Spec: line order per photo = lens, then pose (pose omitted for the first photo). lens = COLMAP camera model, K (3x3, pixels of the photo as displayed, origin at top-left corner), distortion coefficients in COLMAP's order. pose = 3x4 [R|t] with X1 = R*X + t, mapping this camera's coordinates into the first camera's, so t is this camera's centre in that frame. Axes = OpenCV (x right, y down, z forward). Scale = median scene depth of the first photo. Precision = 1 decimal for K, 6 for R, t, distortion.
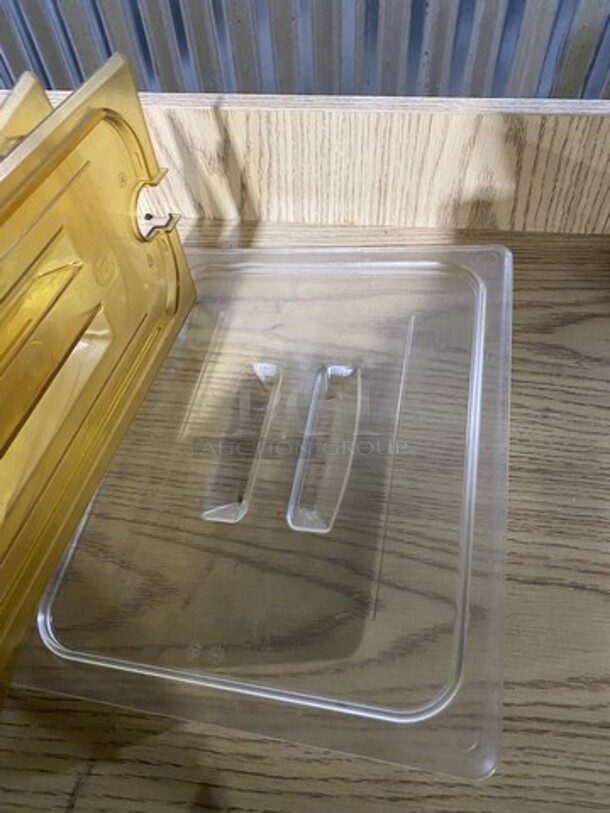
lens RADIAL K [[620.1, 0, 303.8], [0, 620.1, 405.3], [0, 0, 1]] dist [0.002291, -0.004176]
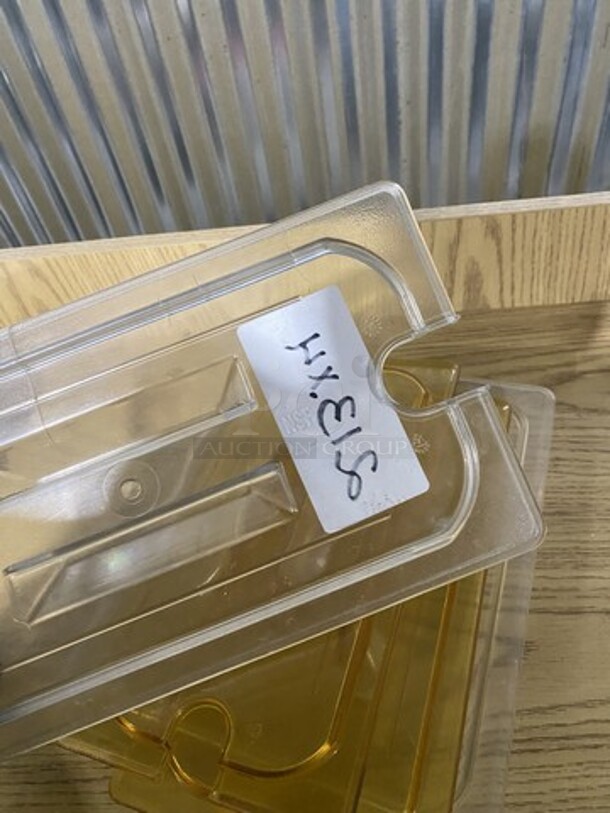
lens RADIAL K [[620.1, 0, 306.1], [0, 620.1, 401.1], [0, 0, 1]] dist [0.002291, -0.004176]
pose [[0.993410, -0.113672, -0.014670, -0.032440], [0.110480, 0.983765, -0.141426, 0.012152], [0.030508, 0.138873, 0.989840, -0.142619]]
